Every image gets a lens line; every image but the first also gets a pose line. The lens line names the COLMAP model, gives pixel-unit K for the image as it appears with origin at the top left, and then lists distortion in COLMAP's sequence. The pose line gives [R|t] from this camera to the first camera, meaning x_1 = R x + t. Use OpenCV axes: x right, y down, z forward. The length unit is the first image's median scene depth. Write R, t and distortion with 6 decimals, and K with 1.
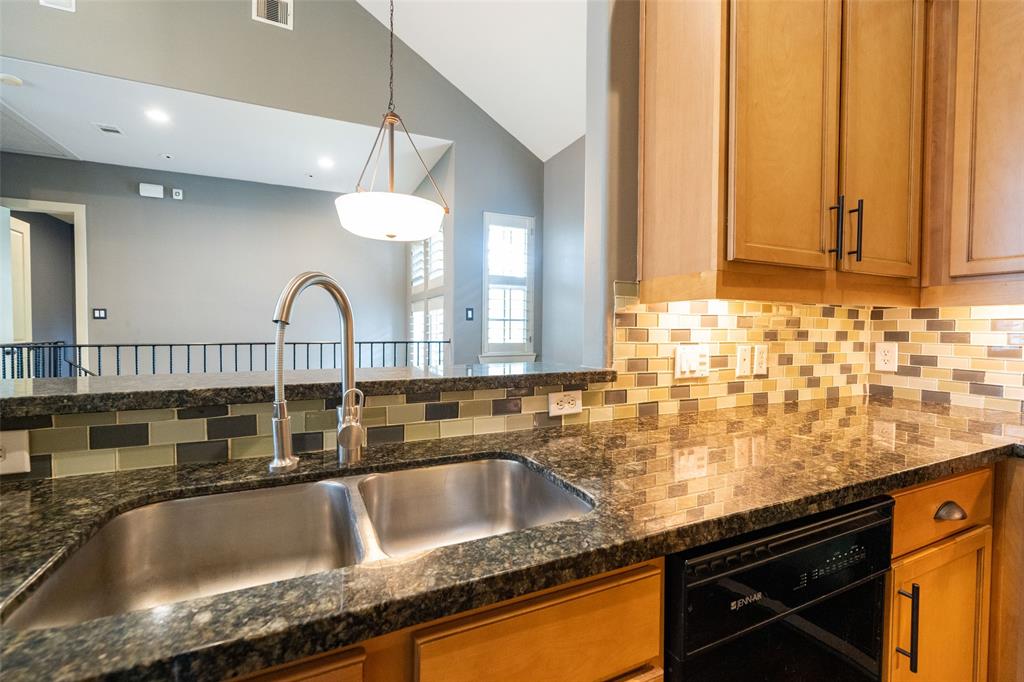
lens RADIAL K [[436.2, 0, 510.1], [0, 436.2, 339.1], [0, 0, 1]] dist [0.000075, -0.000467]
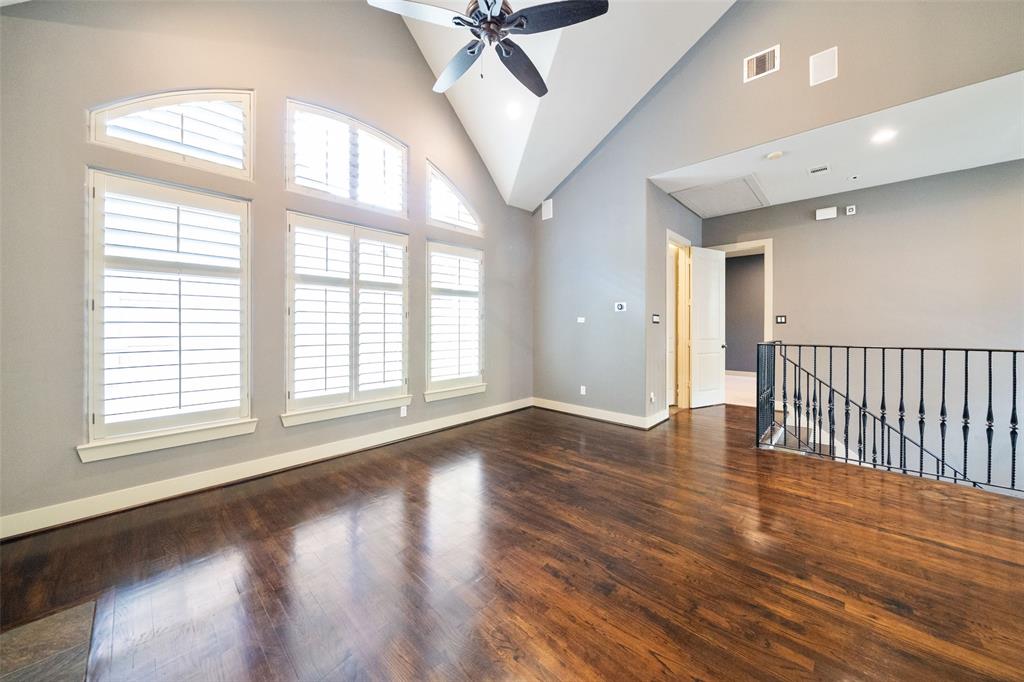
lens RADIAL K [[355.3, 0, 510.8], [0, 355.3, 328.0], [0, 0, 1]] dist [-0.005877, -0.000040]
pose [[0.370302, -0.003247, -0.928906, -0.749805], [-0.023727, 0.999635, -0.012952, -0.002087], [0.928608, 0.026836, 0.370090, -0.376168]]
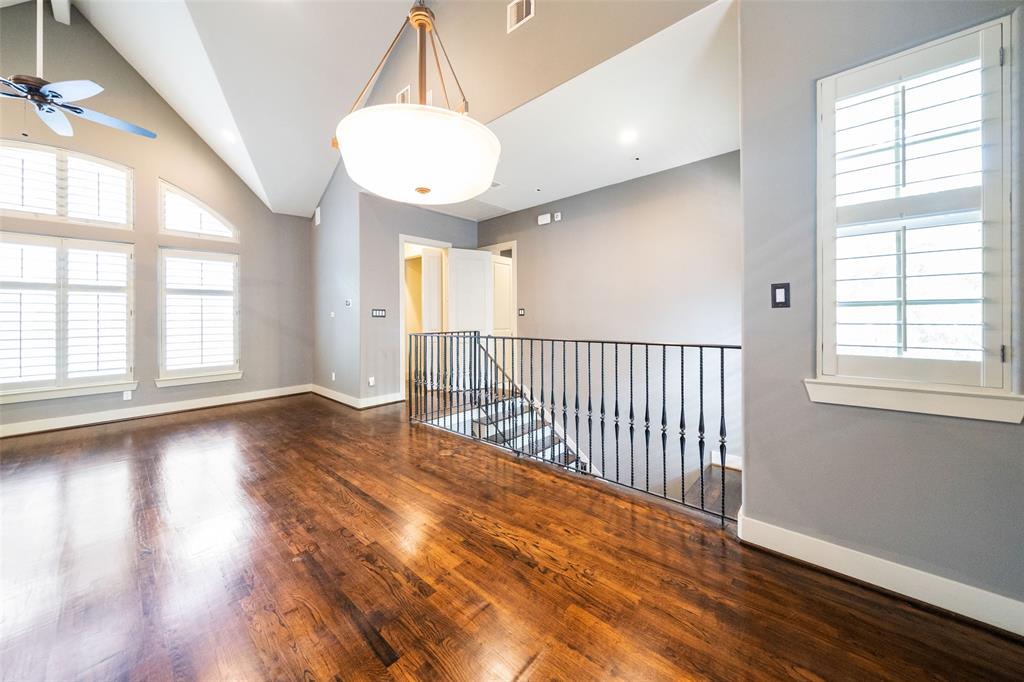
lens RADIAL K [[360.5, 0, 507.0], [0, 360.5, 317.3], [0, 0, 1]] dist [-0.005193, -0.000073]
pose [[0.385862, -0.012764, -0.922468, 0.436124], [-0.013145, 0.999727, -0.019332, -0.050047], [0.922463, 0.019585, 0.385589, 1.392557]]
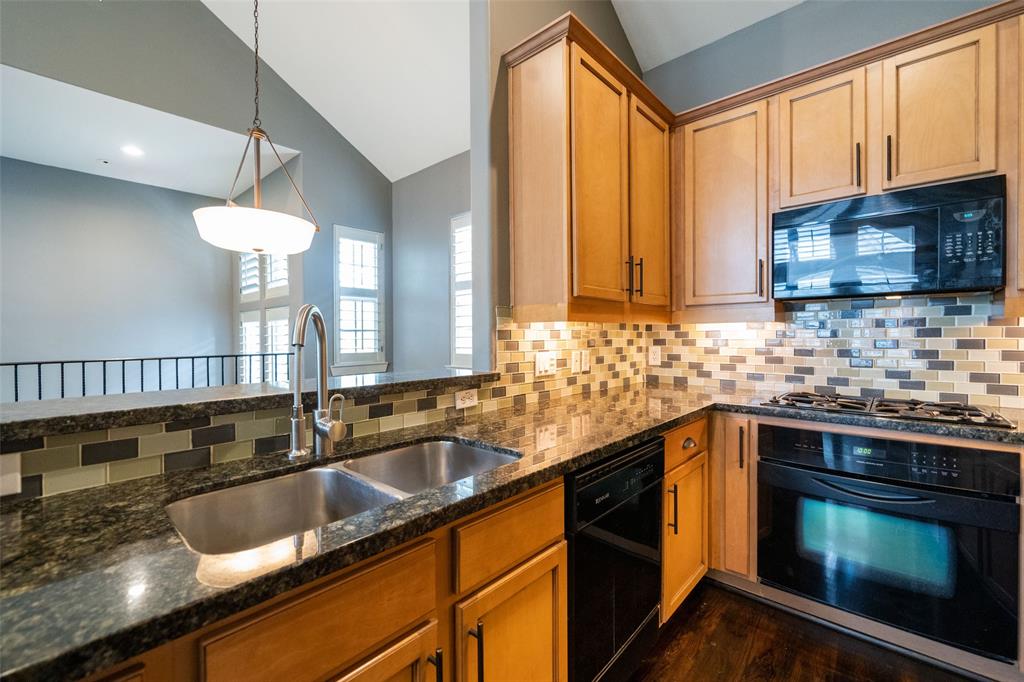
lens RADIAL K [[429.7, 0, 509.3], [0, 429.7, 337.9], [0, 0, 1]] dist [-0.001155, -0.000301]
pose [[0.921509, -0.014851, 0.388074, -0.196367], [0.022008, 0.999660, -0.014003, -0.012935], [-0.387734, 0.021444, 0.921522, -0.195839]]
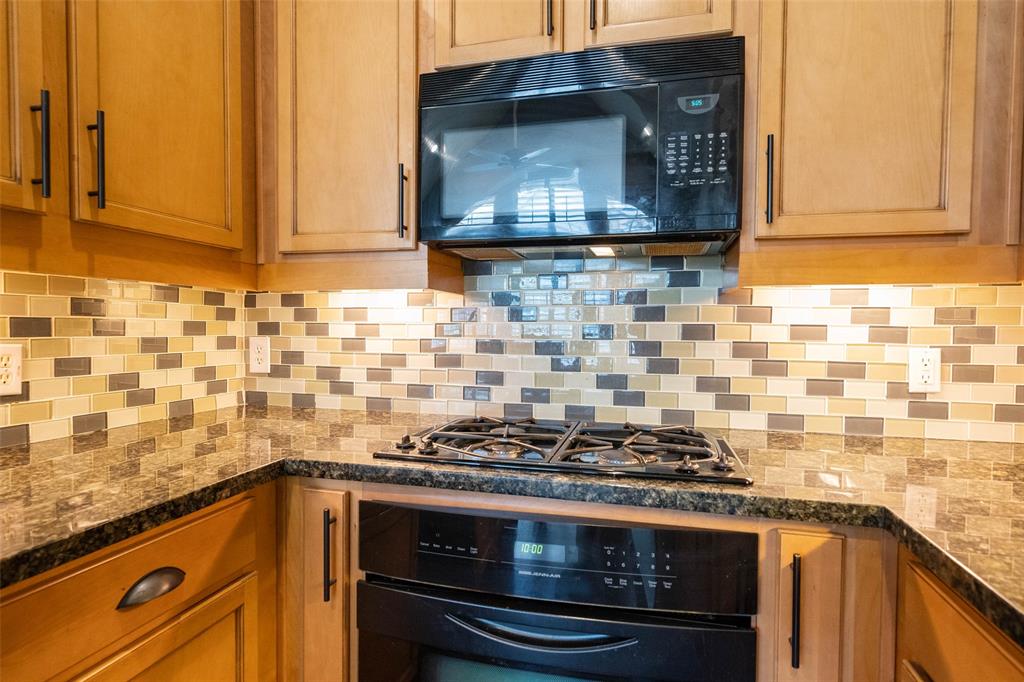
lens RADIAL K [[555.2, 0, 512.0], [0, 555.2, 341.0], [0, 0, 1]] dist [0.000903, 0.000137]
pose [[0.633457, -0.022031, 0.773465, 0.425910], [0.016530, 0.999752, 0.014939, 0.009761], [-0.773602, 0.003322, 0.633664, 0.020086]]
